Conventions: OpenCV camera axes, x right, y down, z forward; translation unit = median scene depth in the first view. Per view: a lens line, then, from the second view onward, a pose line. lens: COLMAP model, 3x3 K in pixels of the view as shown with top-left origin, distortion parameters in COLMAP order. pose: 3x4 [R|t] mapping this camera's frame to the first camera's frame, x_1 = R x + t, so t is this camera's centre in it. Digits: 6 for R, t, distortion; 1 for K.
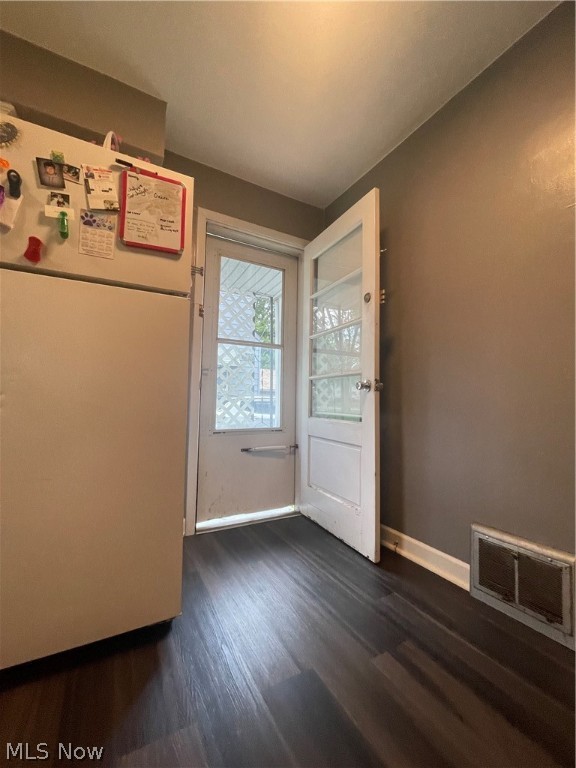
lens RADIAL K [[311.8, 0, 293.7], [0, 311.8, 384.2], [0, 0, 1]] dist [-0.000989, 0.000725]
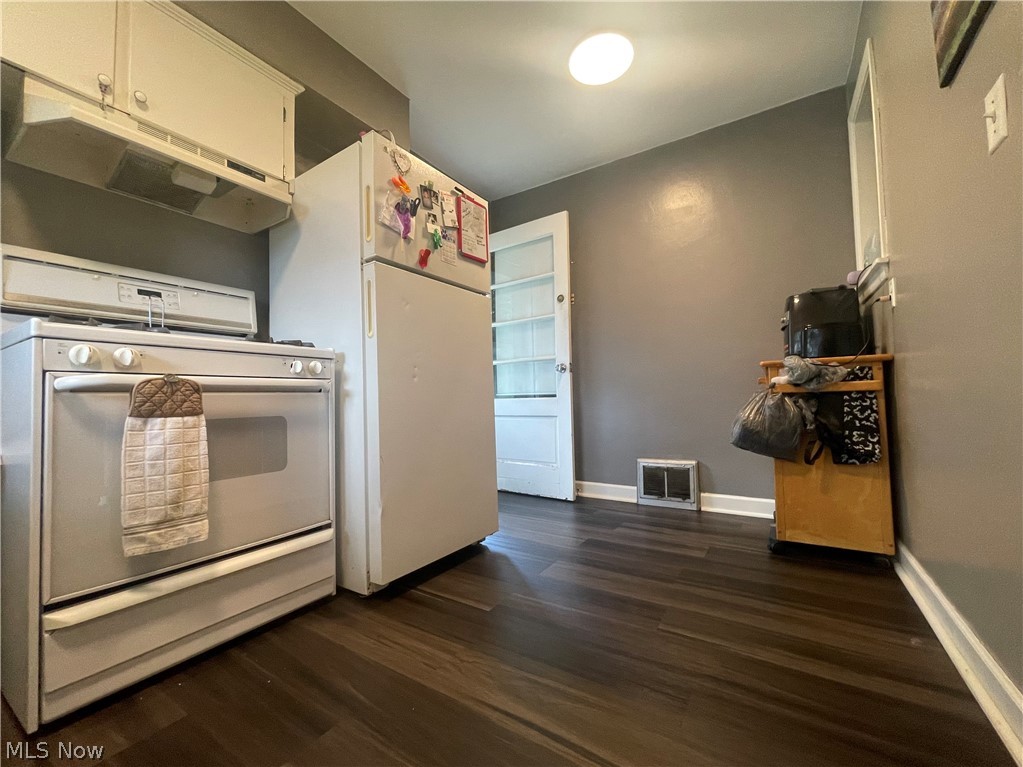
lens RADIAL K [[415.3, 0, 503.1], [0, 415.3, 387.2], [0, 0, 1]] dist [-0.000989, 0.000725]
pose [[0.891816, -0.012028, 0.452239, -1.175027], [0.000234, 0.999659, 0.026127, 0.060077], [-0.452399, -0.023194, 0.891514, -0.636736]]
